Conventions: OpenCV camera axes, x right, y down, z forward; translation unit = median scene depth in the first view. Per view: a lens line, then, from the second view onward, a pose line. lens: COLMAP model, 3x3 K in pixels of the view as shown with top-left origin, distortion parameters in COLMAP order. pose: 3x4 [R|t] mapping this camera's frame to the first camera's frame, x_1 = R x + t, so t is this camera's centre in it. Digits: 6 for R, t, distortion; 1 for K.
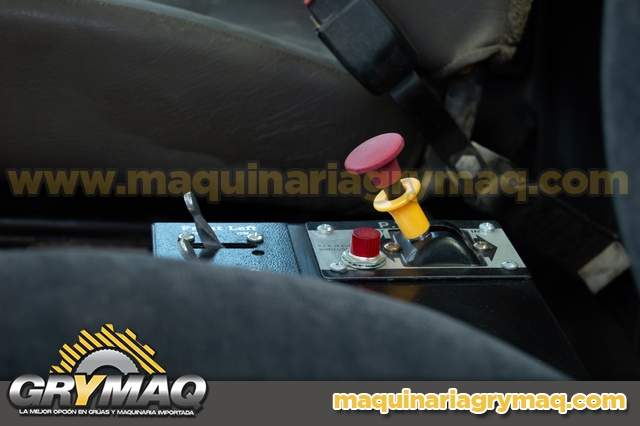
lens RADIAL K [[1486.0, 0, 319.8], [0, 1486.0, 212.9], [0, 0, 1]] dist [0.020794, 0.000000]
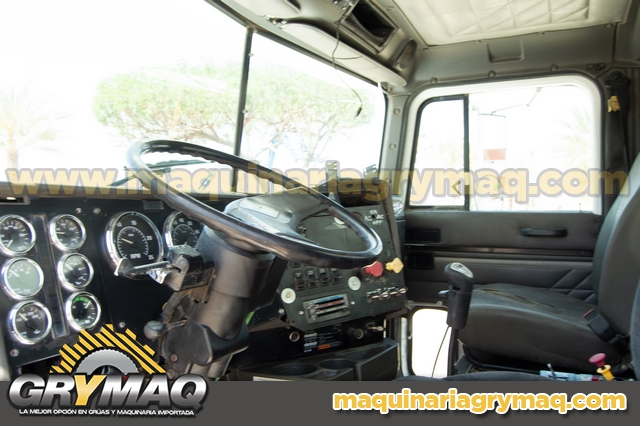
lens RADIAL K [[510.8, 0, 322.3], [0, 510.8, 211.2], [0, 0, 1]] dist [-0.084164, 0.022196]
pose [[0.860883, -0.037136, -0.507447, 0.090729], [-0.110458, 0.959906, -0.257640, 0.006793], [0.496669, 0.277850, 0.822265, -0.598564]]
